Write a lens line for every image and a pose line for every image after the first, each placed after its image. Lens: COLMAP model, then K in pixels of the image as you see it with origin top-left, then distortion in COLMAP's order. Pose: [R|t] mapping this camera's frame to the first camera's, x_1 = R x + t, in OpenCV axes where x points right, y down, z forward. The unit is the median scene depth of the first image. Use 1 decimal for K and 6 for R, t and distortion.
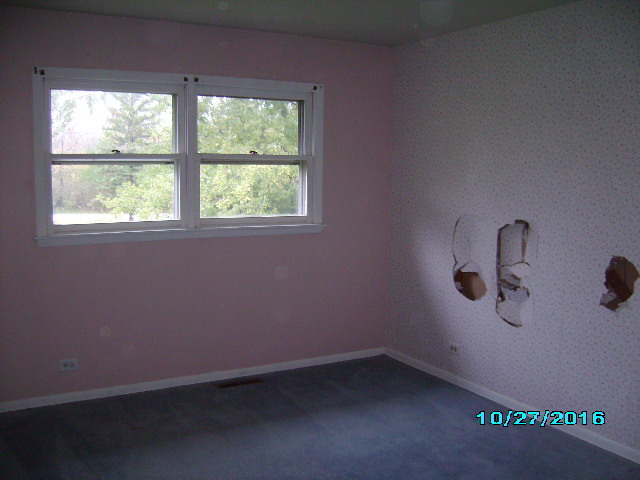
lens RADIAL K [[672.6, 0, 319.9], [0, 672.6, 238.6], [0, 0, 1]] dist [-0.010619, 0.000000]
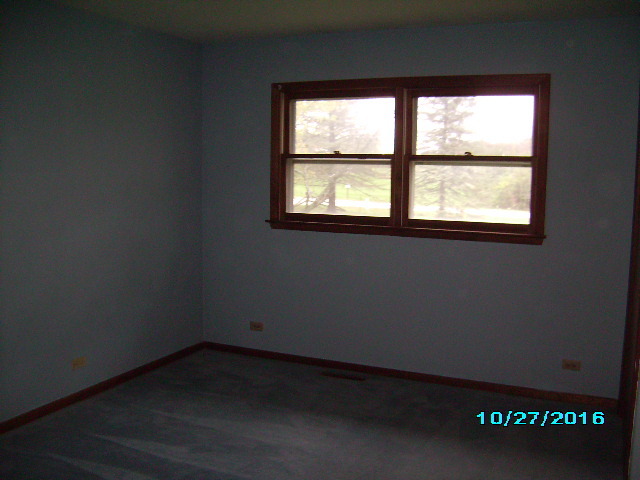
lens RADIAL K [[672.6, 0, 320.1], [0, 672.6, 240.5], [0, 0, 1]] dist [-0.010619, 0.000000]
pose [[0.626012, 0.103480, -0.772917, 0.538556], [-0.106938, 0.993184, 0.046357, -0.029282], [0.772446, 0.053634, 0.632811, 0.253749]]
